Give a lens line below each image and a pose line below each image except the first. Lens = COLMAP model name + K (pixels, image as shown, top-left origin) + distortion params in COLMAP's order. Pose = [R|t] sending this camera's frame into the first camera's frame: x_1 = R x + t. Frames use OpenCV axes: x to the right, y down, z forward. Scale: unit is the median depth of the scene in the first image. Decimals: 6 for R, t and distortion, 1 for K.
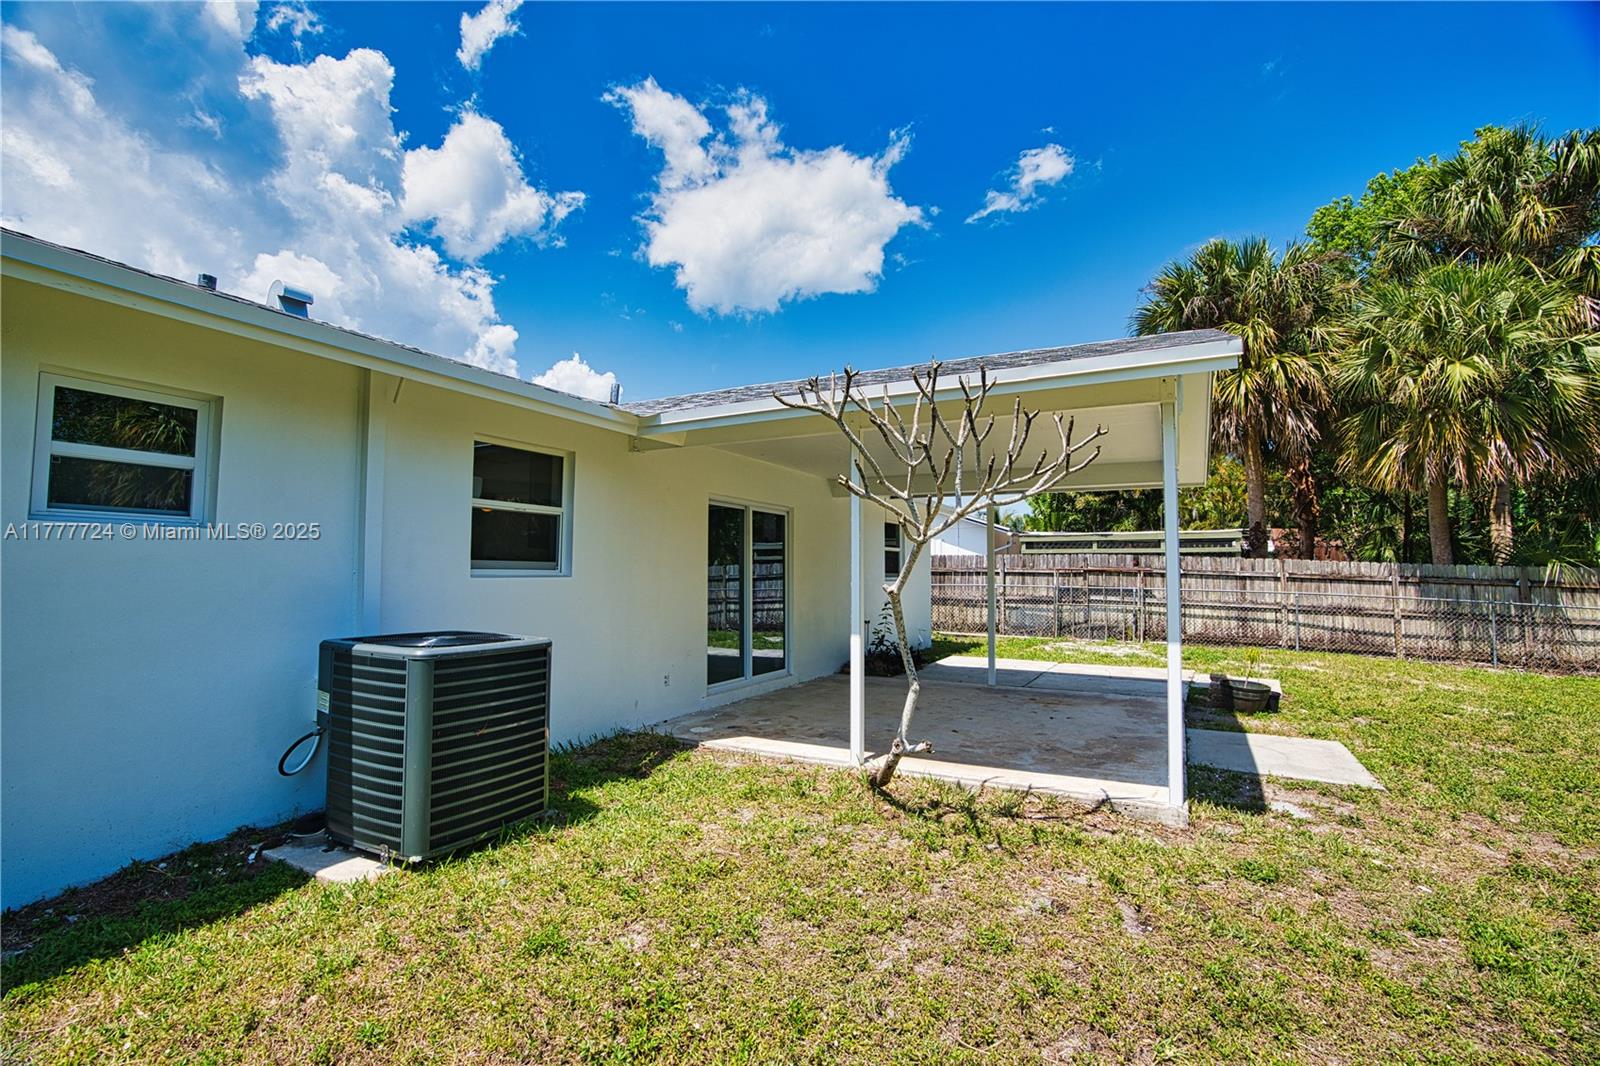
lens RADIAL K [[733.1, 0, 807.1], [0, 733.1, 528.4], [0, 0, 1]] dist [-0.064081, 0.022170]
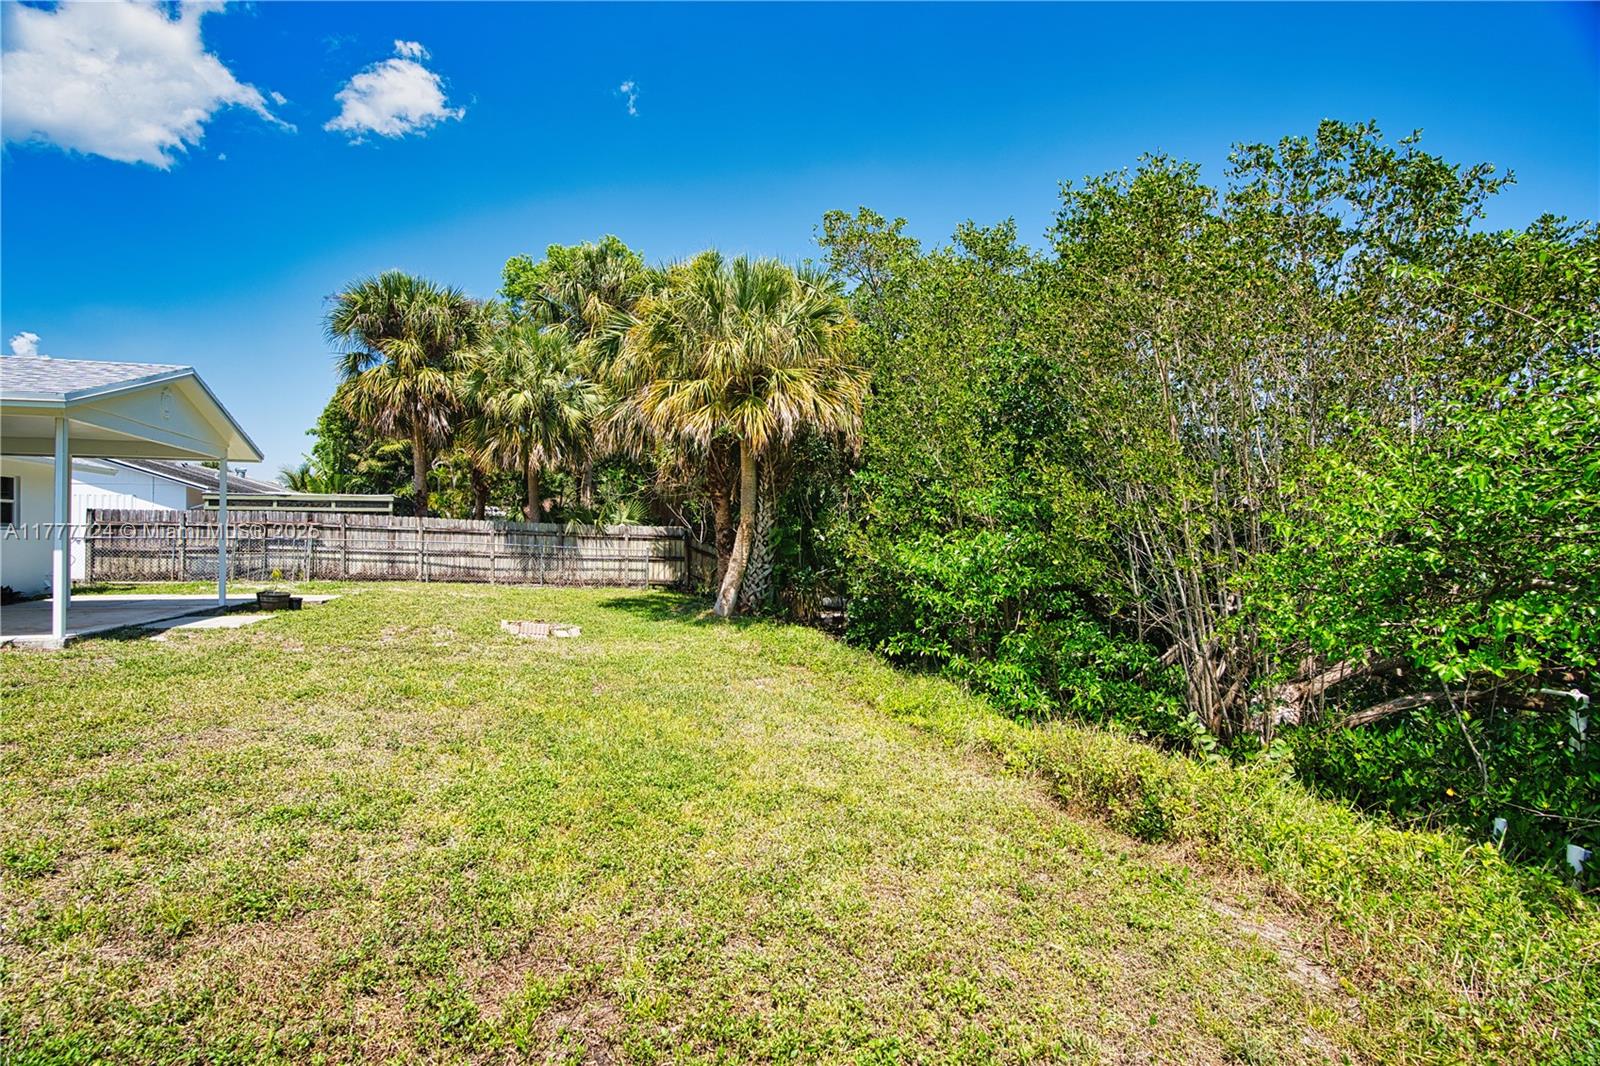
lens RADIAL K [[733.1, 0, 795.8], [0, 733.1, 541.5], [0, 0, 1]] dist [-0.064081, 0.022170]
pose [[0.694966, -0.008069, 0.718998, 0.156744], [-0.040577, 0.997903, 0.050420, -0.010168], [-0.717897, -0.064215, 0.693181, -0.471059]]
